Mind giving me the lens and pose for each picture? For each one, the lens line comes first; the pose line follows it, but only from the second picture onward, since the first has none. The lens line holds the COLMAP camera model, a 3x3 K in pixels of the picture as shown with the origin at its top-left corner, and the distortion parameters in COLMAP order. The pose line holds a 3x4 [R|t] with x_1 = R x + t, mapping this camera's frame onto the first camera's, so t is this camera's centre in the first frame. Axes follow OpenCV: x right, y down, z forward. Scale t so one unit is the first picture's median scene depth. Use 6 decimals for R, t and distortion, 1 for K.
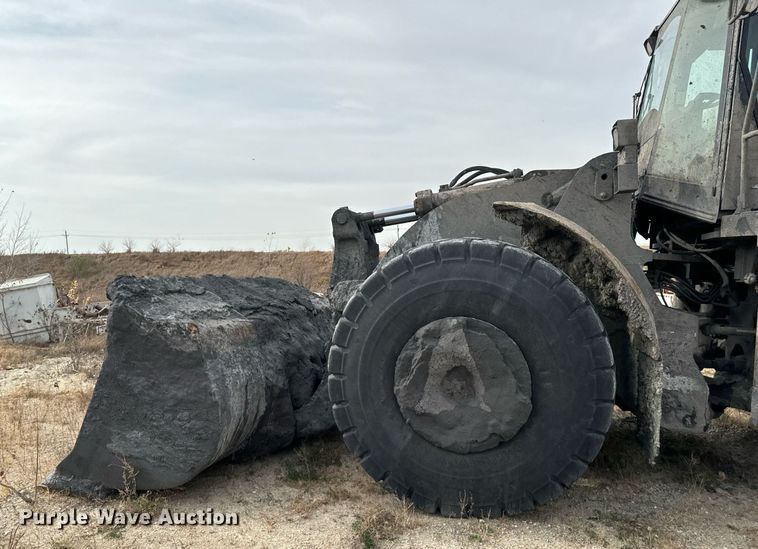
lens RADIAL K [[469.4, 0, 379.6], [0, 469.4, 292.9], [0, 0, 1]] dist [0.057430, -0.050955]
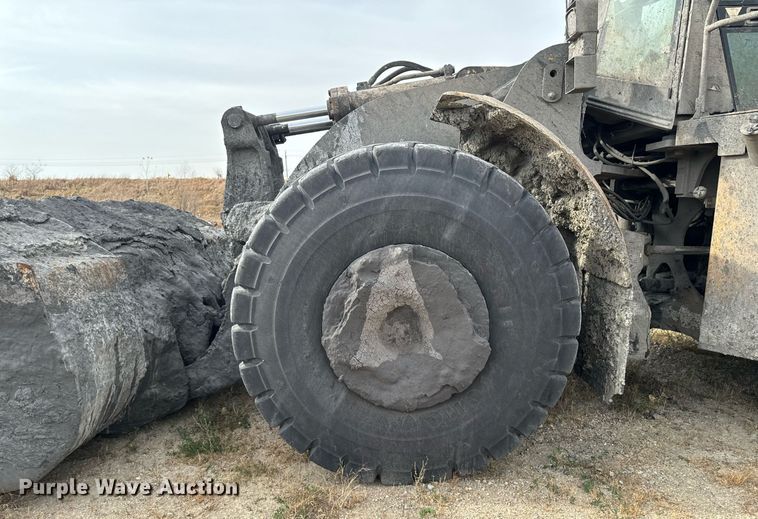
lens RADIAL K [[514.4, 0, 379.4], [0, 514.4, 275.8], [0, 0, 1]] dist [0.078117, -0.095591]
pose [[0.981594, -0.039830, 0.186782, -0.022943], [0.018788, 0.993406, 0.113102, 0.004283], [-0.190056, -0.107511, 0.975869, 0.124555]]
